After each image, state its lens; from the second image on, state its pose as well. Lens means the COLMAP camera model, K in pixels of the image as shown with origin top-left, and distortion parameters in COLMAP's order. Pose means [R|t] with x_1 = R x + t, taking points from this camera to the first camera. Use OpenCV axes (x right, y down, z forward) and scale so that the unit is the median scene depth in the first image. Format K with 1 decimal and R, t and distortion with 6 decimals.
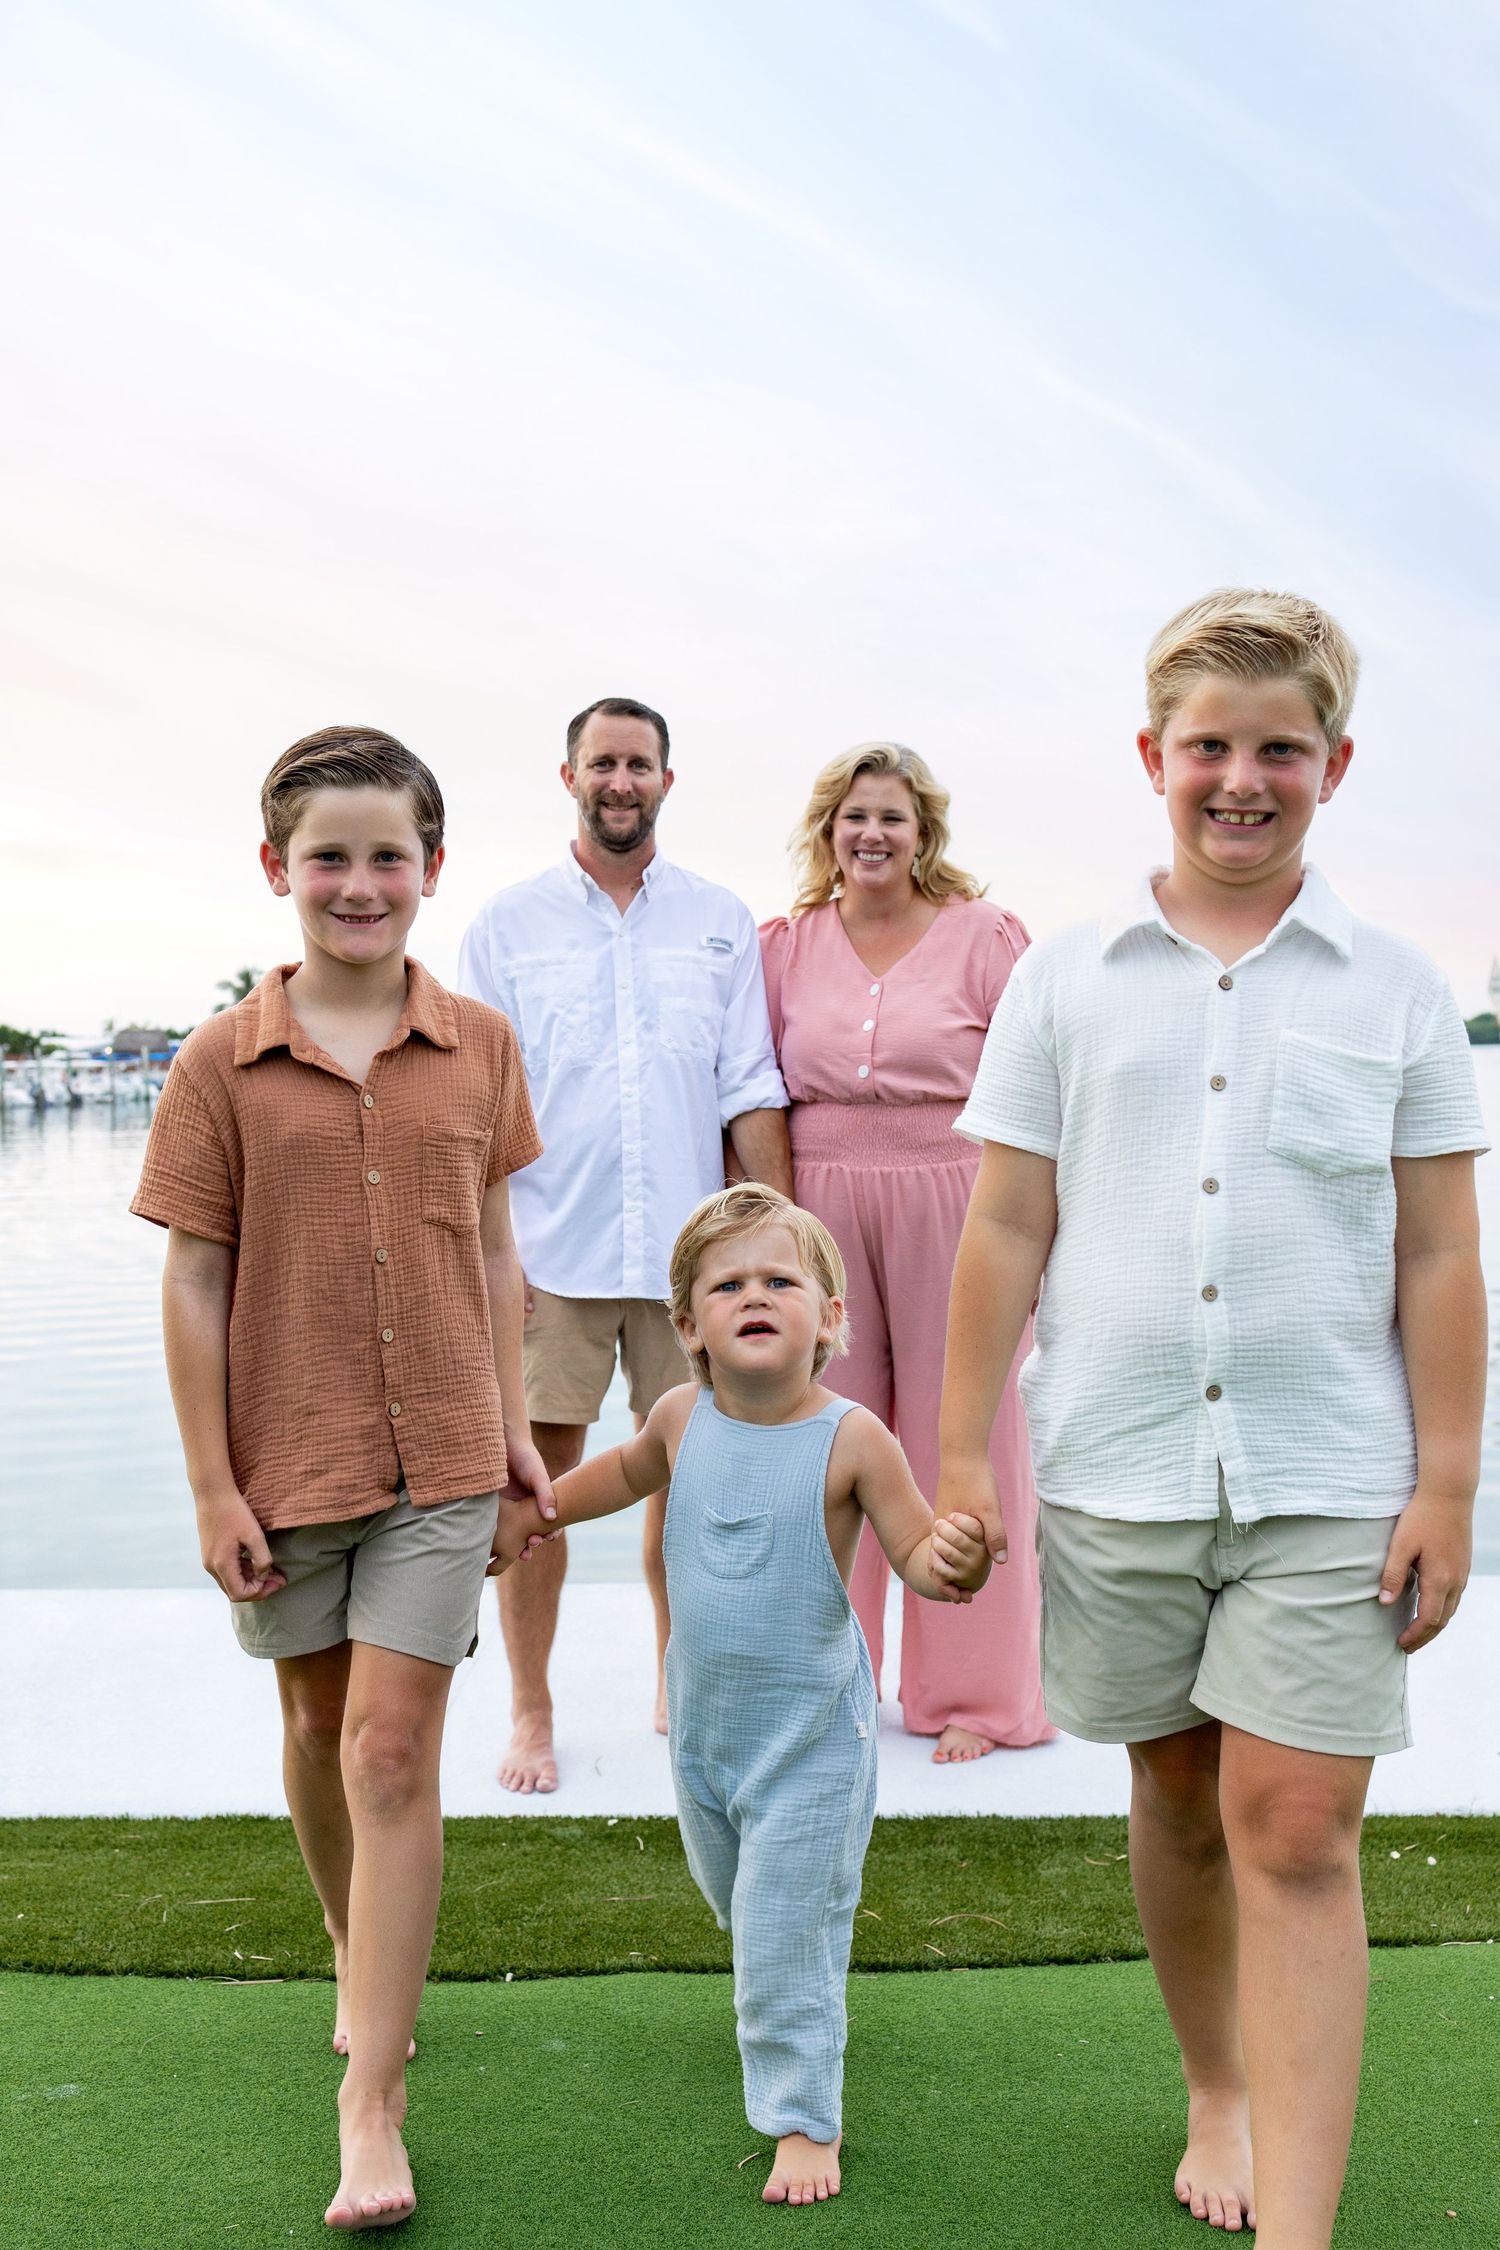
lens RADIAL K [[2356.0, 0, 758.8], [0, 2356.0, 1125.3], [0, 0, 1]] dist [-0.032429, 0.000000]
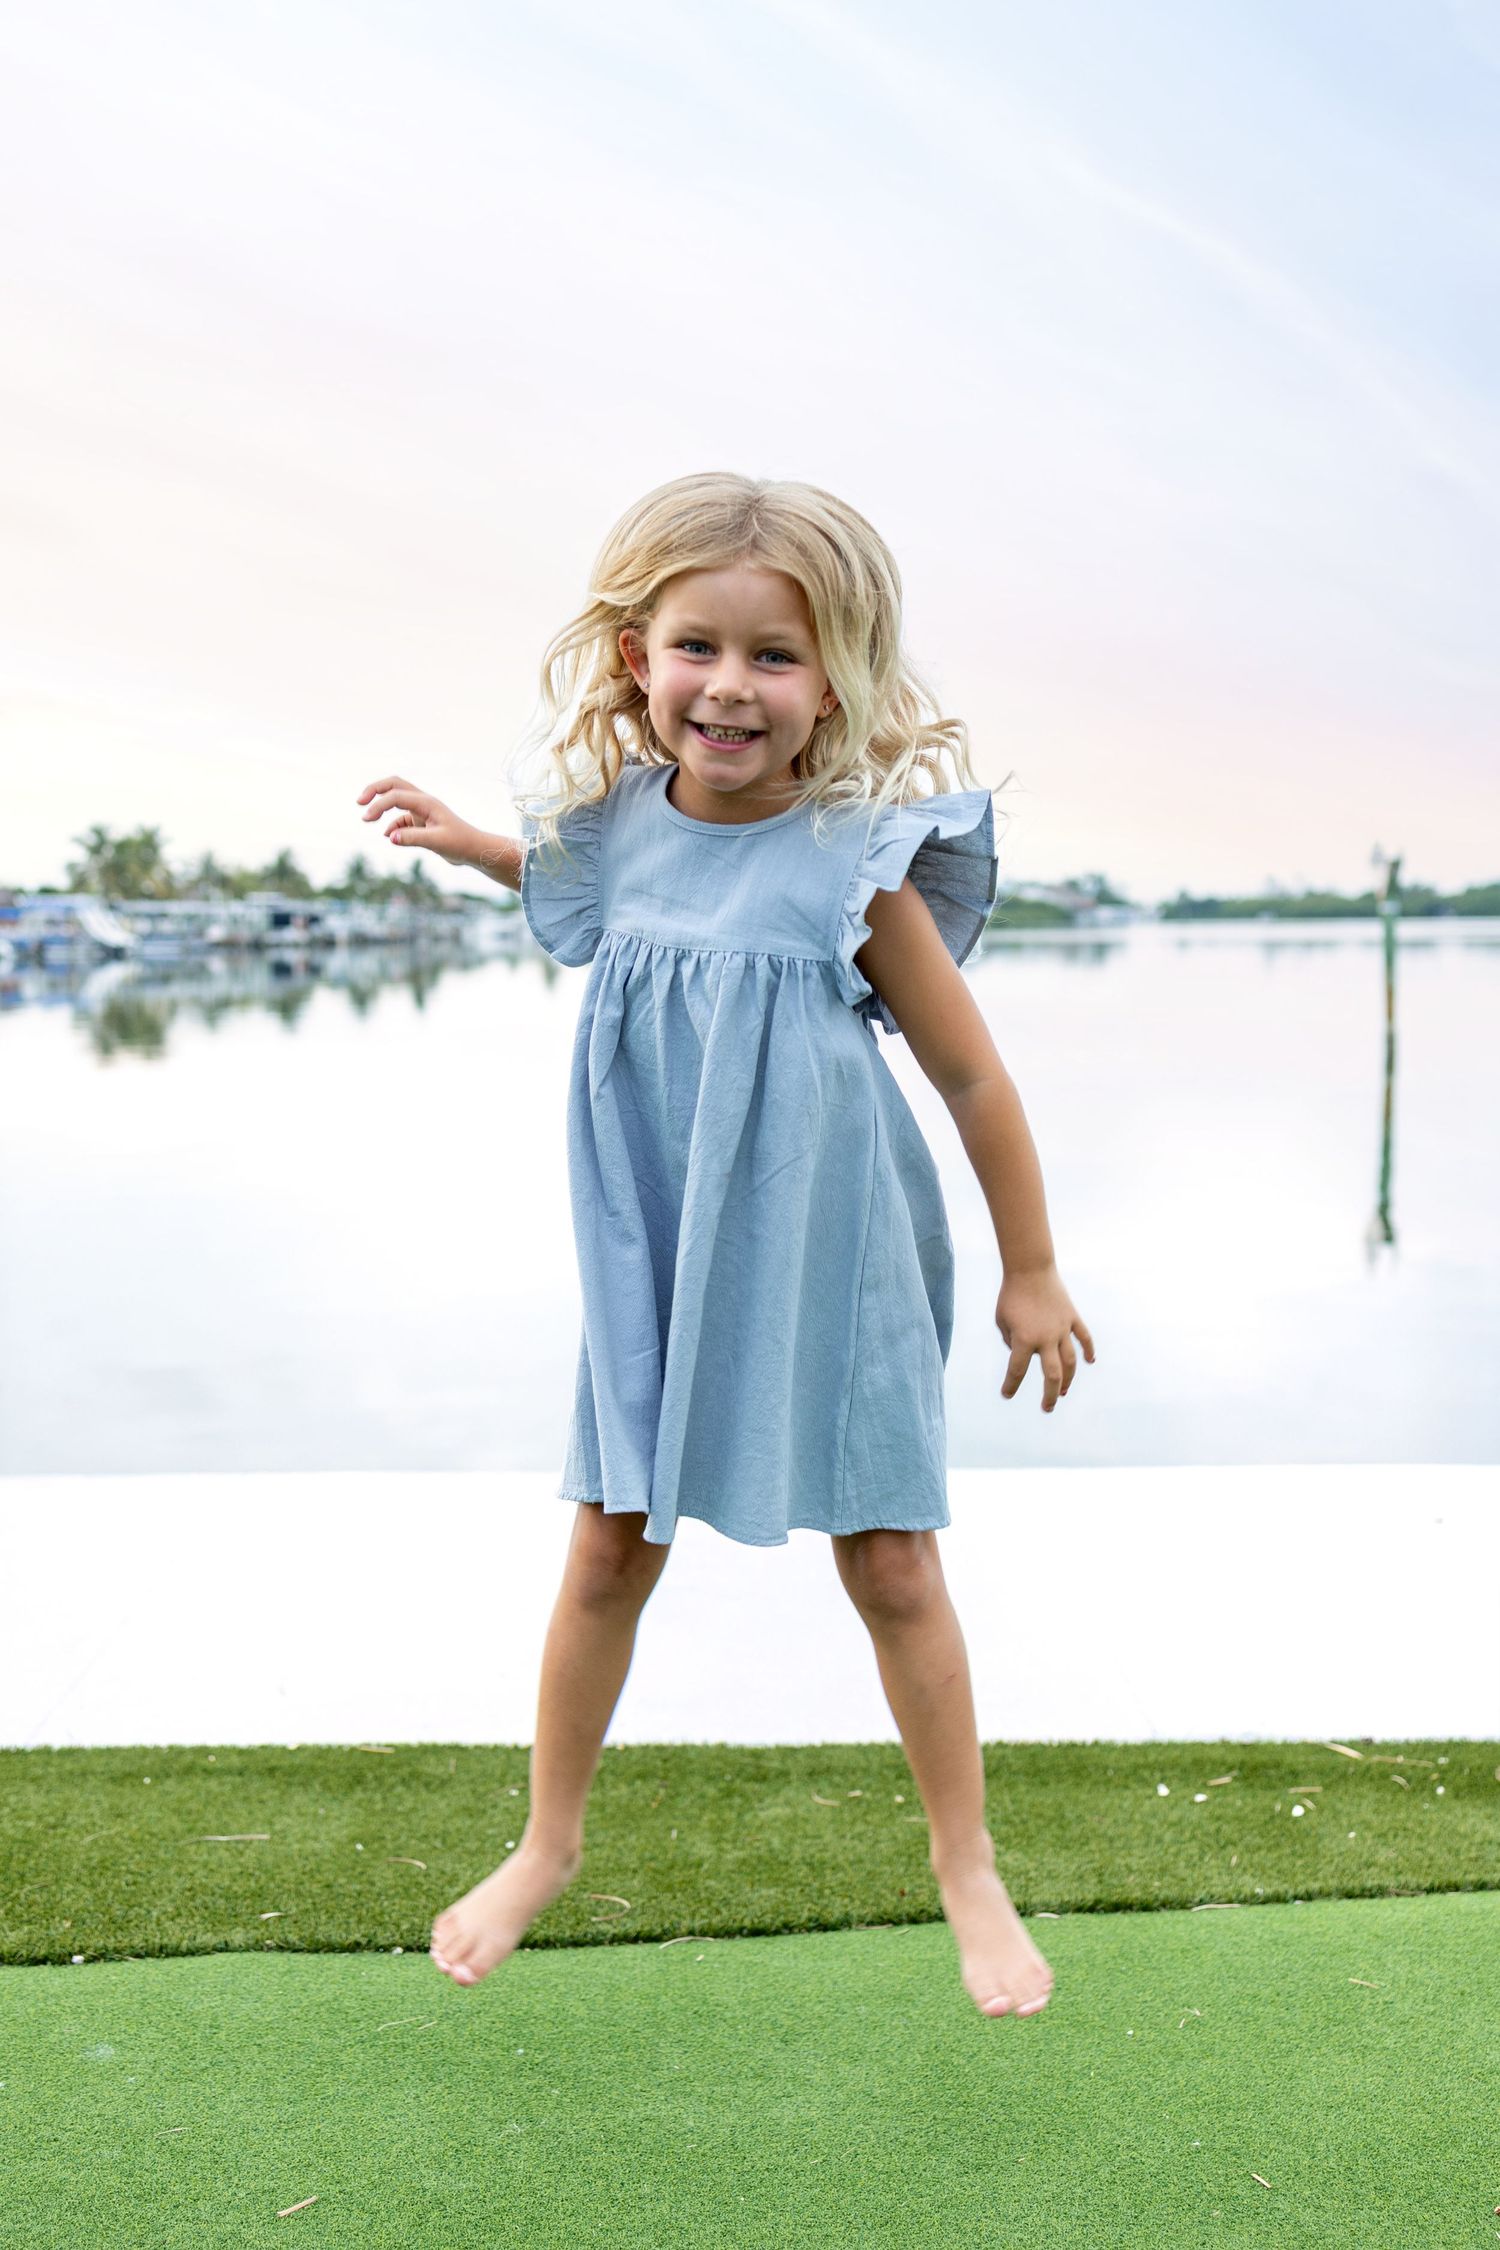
lens RADIAL K [[2356.0, 0, 756.5], [0, 2356.0, 1117.6], [0, 0, 1]] dist [-0.032429, 0.000000]
pose [[0.998956, 0.008926, 0.044813, 0.089501], [-0.011182, 0.998669, 0.050345, 0.017301], [-0.044304, -0.050793, 0.997726, 0.160505]]
